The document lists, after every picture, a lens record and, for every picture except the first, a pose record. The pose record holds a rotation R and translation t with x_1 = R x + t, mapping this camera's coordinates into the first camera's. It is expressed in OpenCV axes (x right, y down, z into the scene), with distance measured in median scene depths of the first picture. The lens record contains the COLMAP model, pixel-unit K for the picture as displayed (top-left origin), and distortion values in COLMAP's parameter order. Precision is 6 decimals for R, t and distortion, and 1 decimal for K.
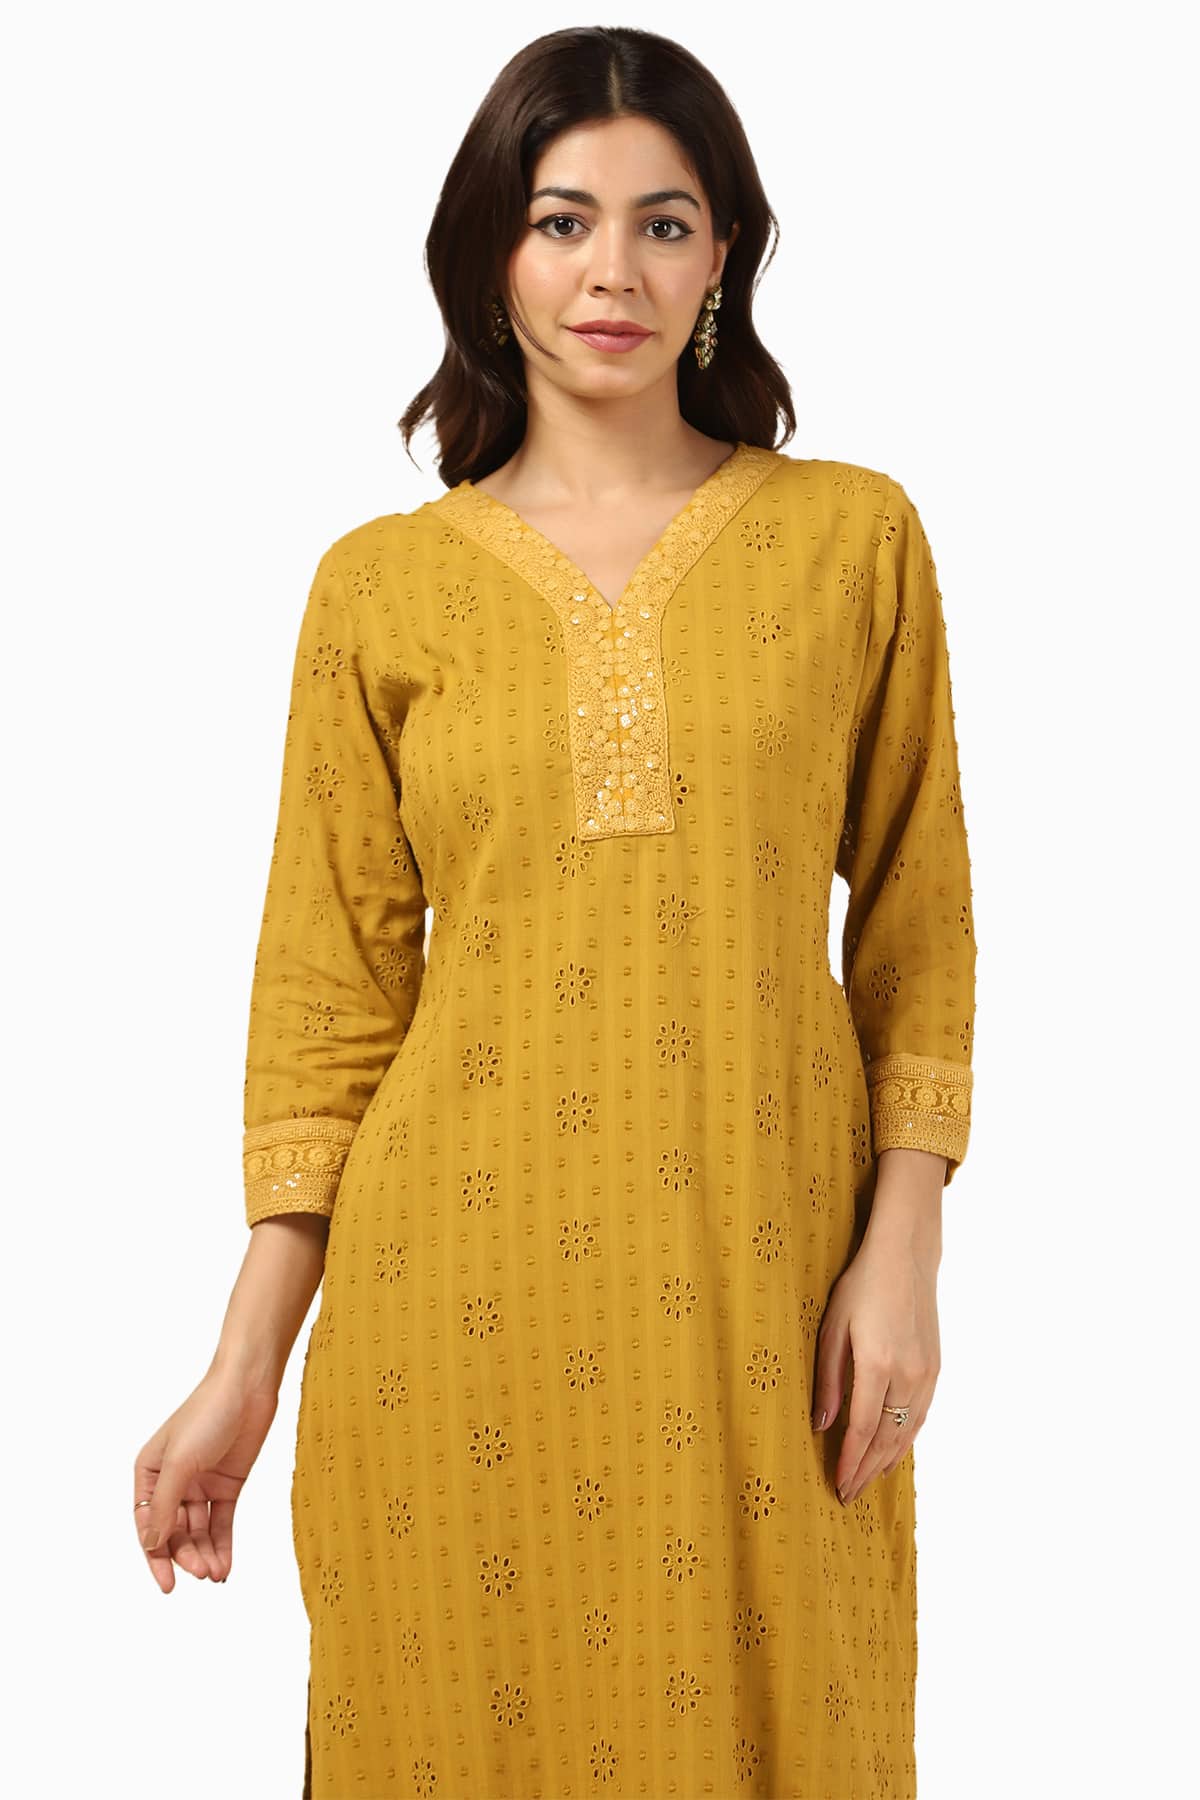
lens RADIAL K [[5501.6, 0, 618.4], [0, 5501.6, 895.0], [0, 0, 1]] dist [0.337728, 0.000000]
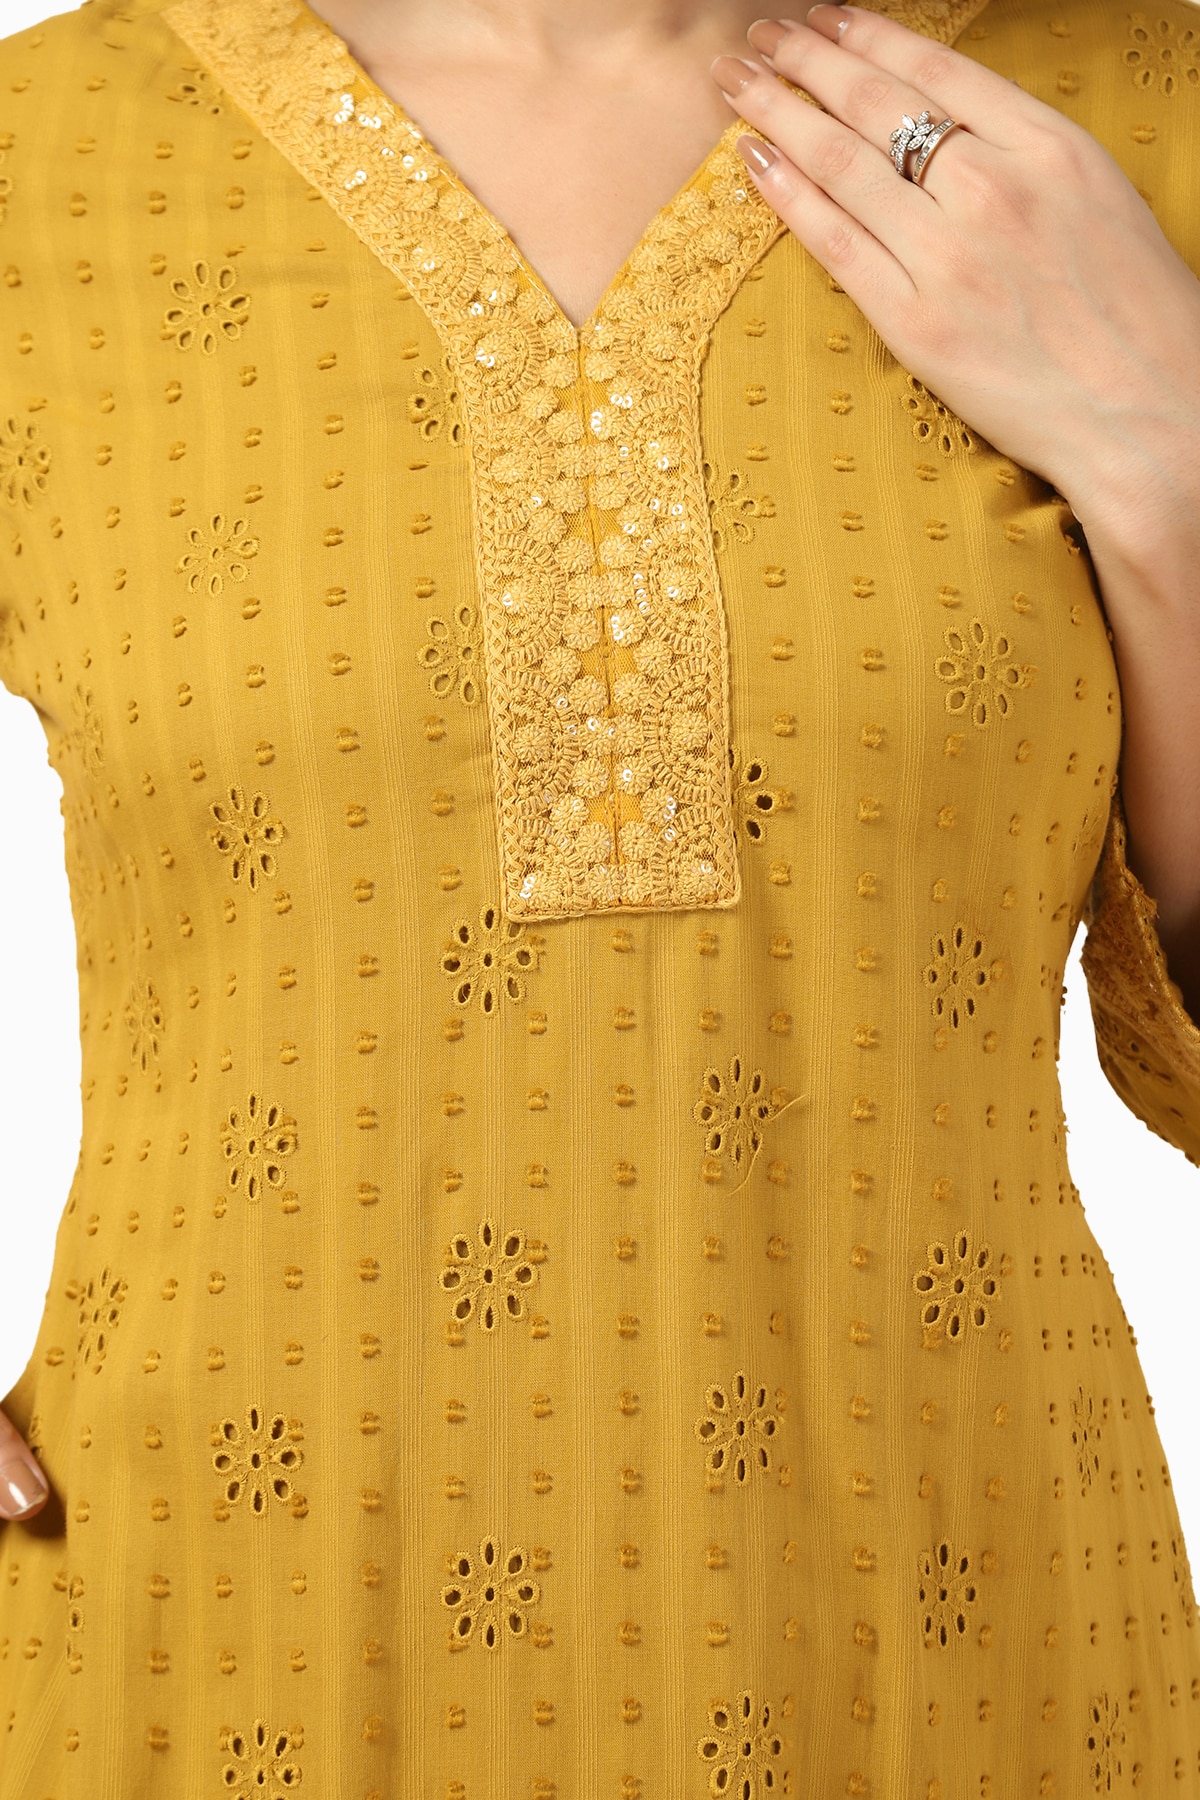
lens RADIAL K [[5501.6, 0, 592.4], [0, 5501.6, 903.5], [0, 0, 1]] dist [0.337728, 0.000000]
pose [[0.989522, 0.027254, -0.141787, 0.057314], [-0.040304, 0.995126, -0.089995, 0.025463], [0.138644, 0.094766, 0.985798, 0.597623]]
